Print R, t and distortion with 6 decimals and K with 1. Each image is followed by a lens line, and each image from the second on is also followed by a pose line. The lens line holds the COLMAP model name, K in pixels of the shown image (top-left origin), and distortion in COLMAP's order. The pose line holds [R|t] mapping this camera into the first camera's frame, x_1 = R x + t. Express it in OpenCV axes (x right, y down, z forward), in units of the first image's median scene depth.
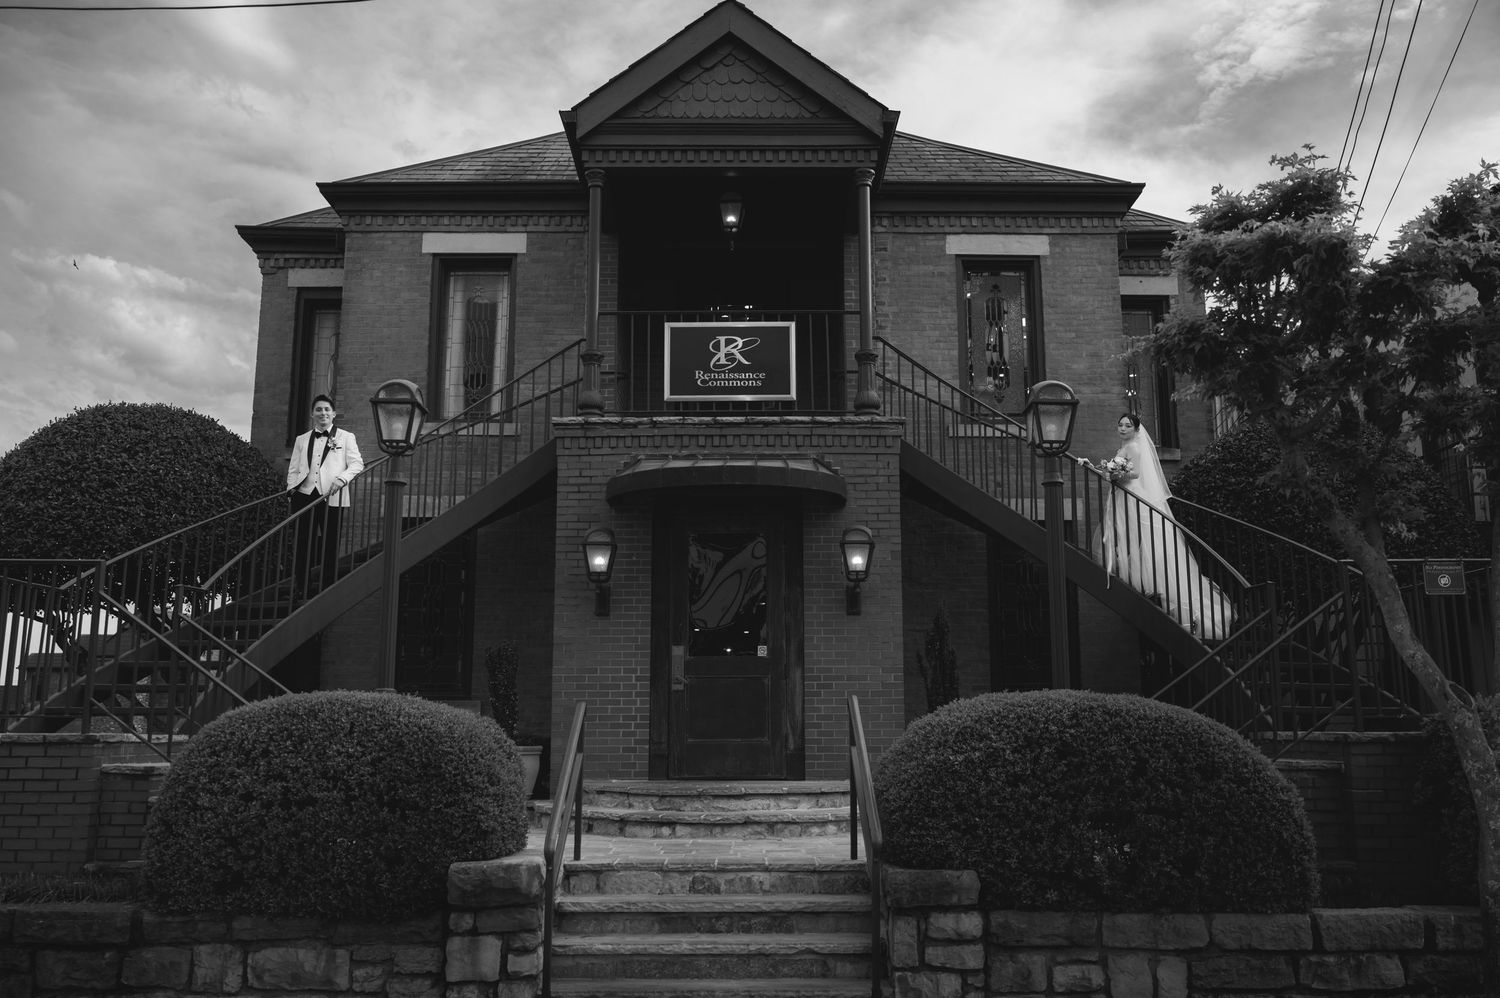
lens RADIAL K [[1251.7, 0, 745.9], [0, 1251.7, 497.5], [0, 0, 1]] dist [-0.011441, 0.006572]
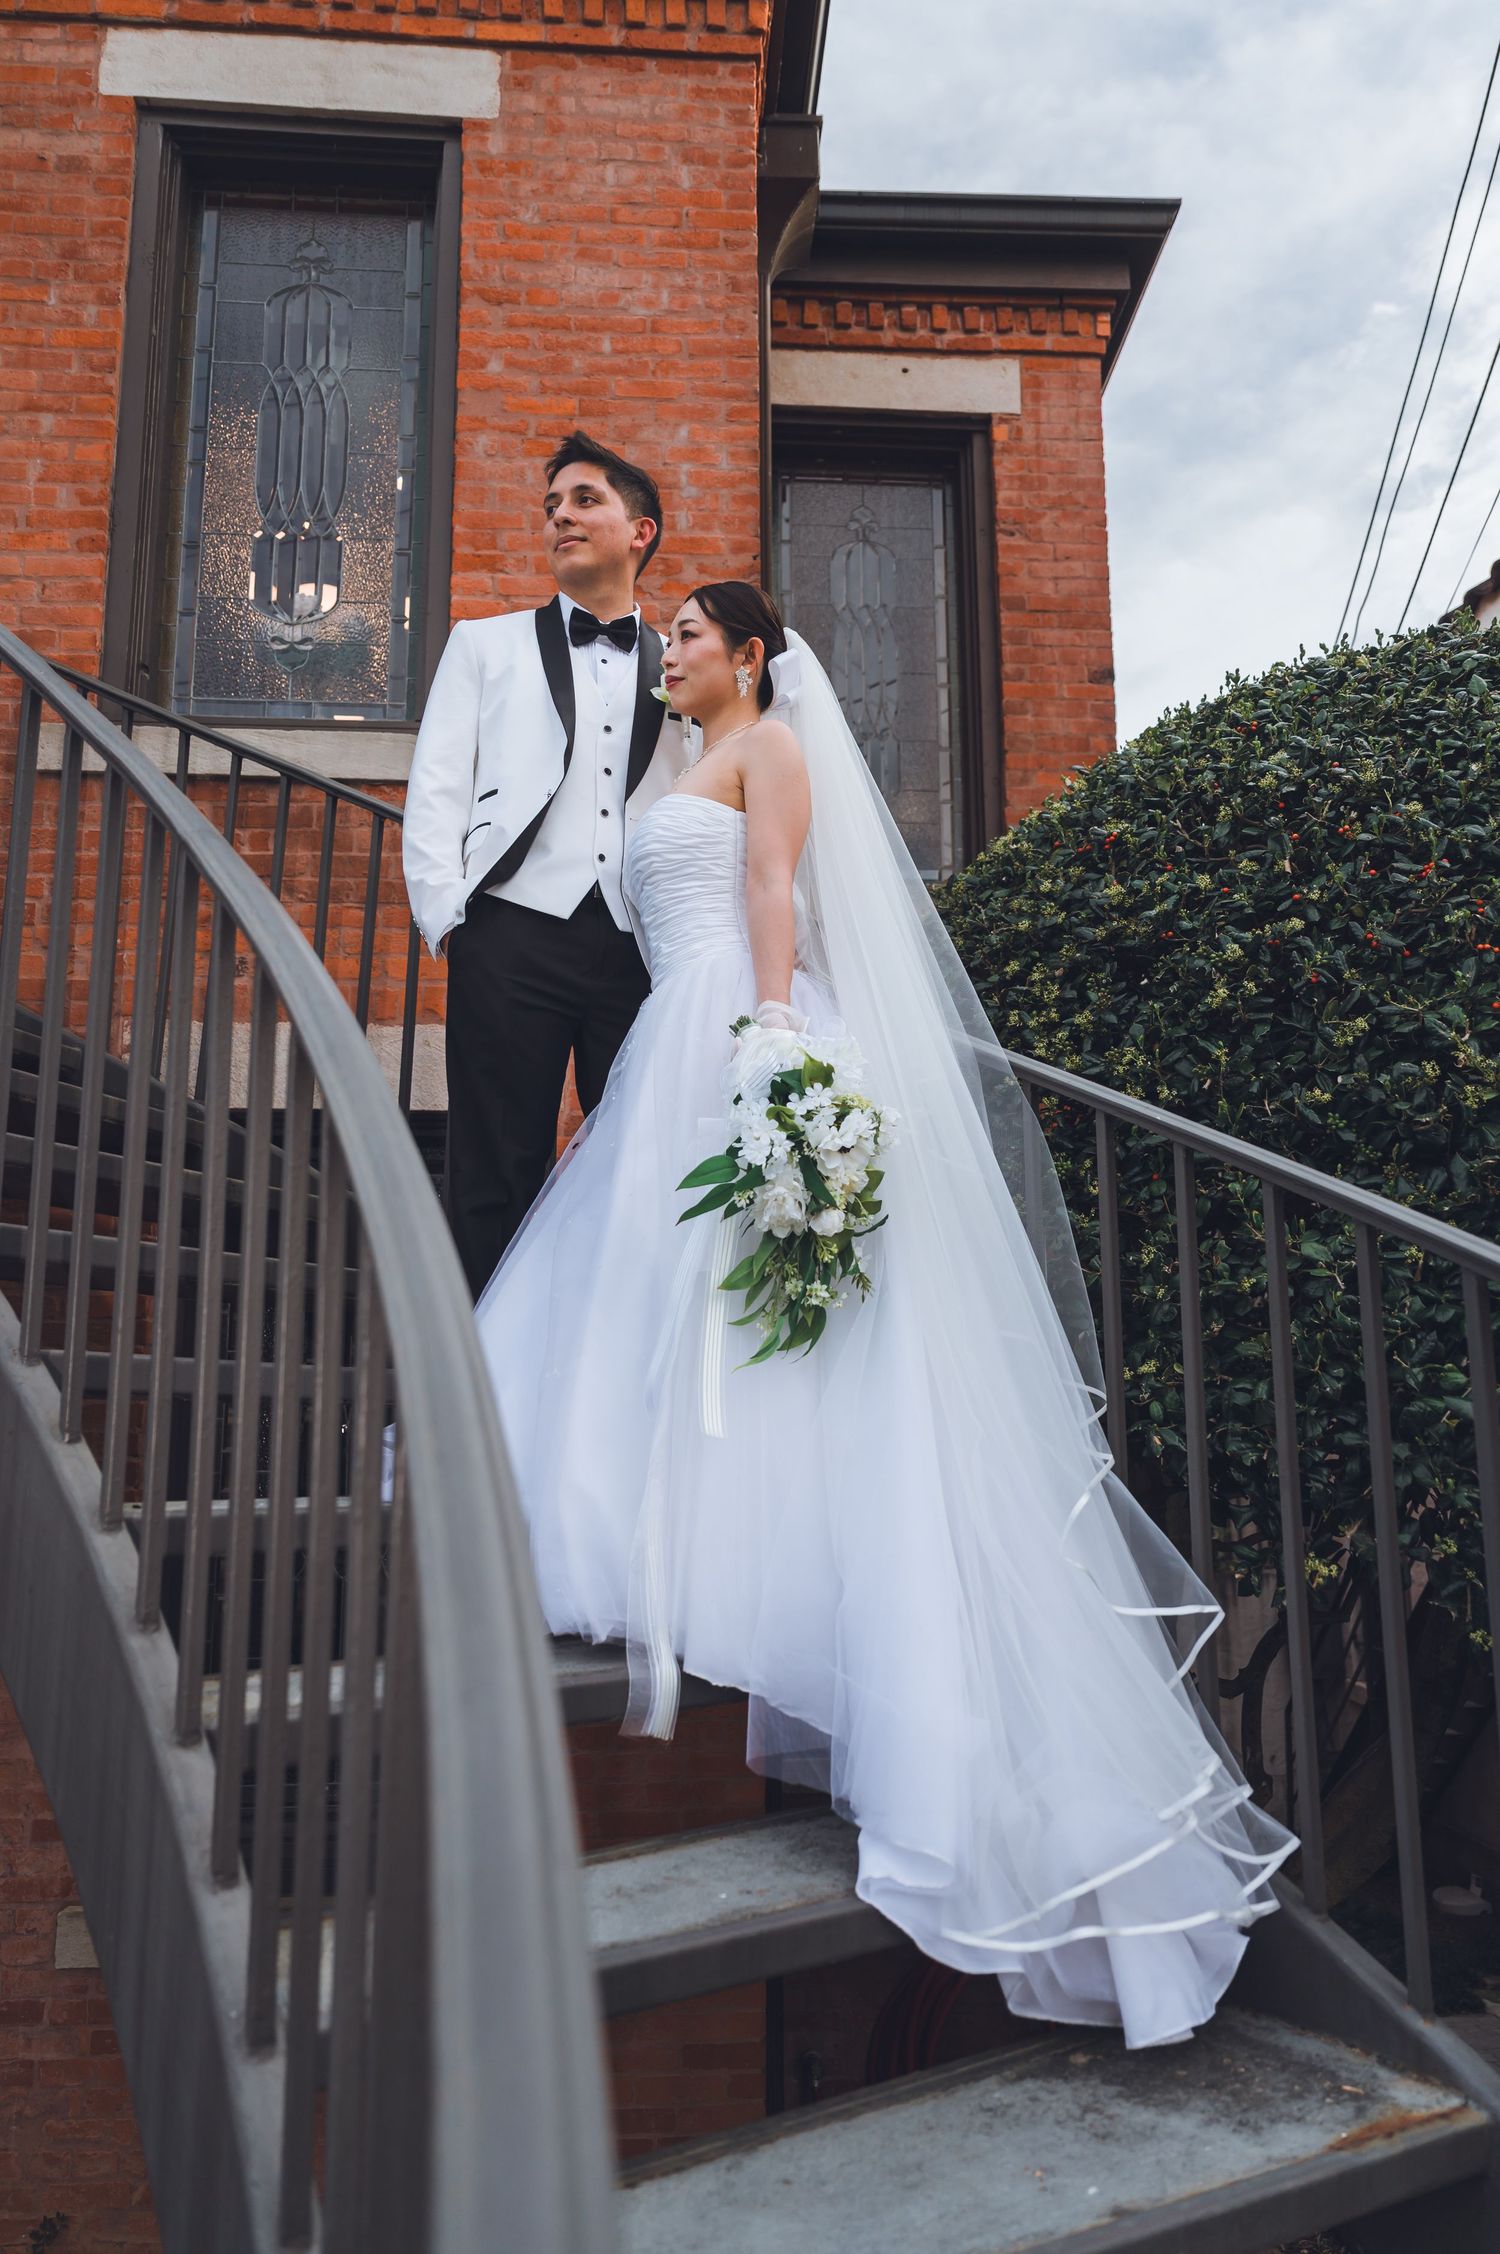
lens RADIAL K [[1582.9, 0, 757.3], [0, 1582.9, 1126.3], [0, 0, 1]] dist [-0.002416, -0.004849]
pose [[0.997345, 0.006813, 0.072499, 0.420952], [-0.007374, 0.999945, 0.007477, 0.027034], [-0.072444, -0.007992, 0.997340, 1.009408]]
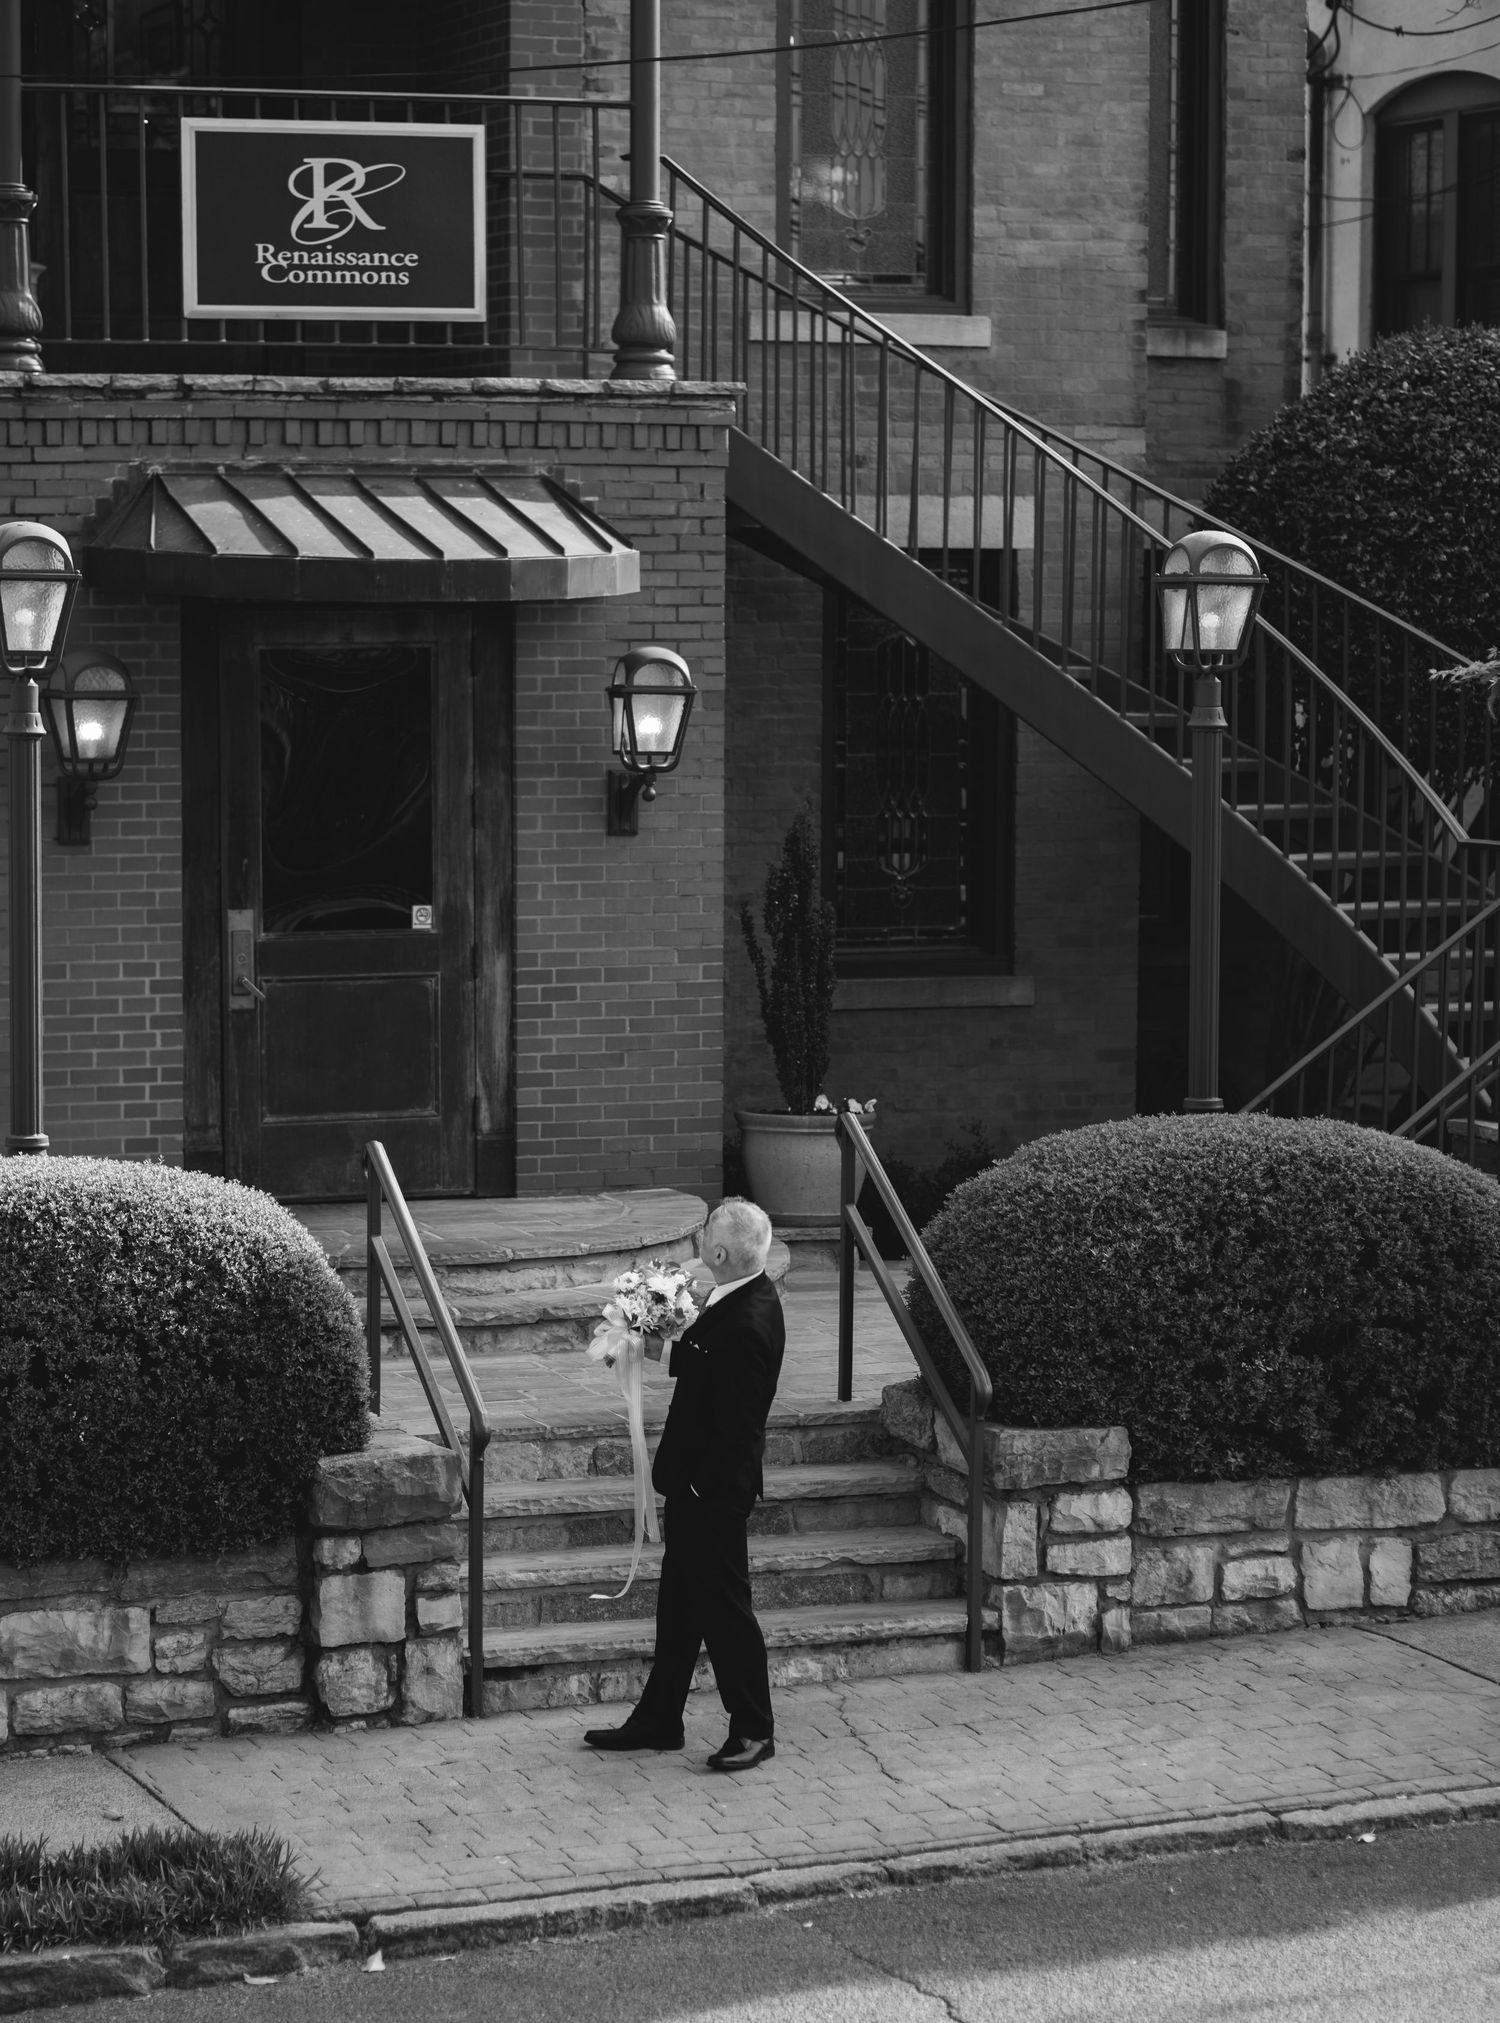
lens RADIAL K [[5264.0, 0, 750.3], [0, 5264.0, 1012.6], [0, 0, 1]] dist [-0.038356, 0.000000]
pose [[0.938795, -0.023471, 0.343676, -0.646623], [-0.067362, 0.965907, 0.249973, -0.396976], [-0.337826, -0.257824, 0.905207, -0.919509]]
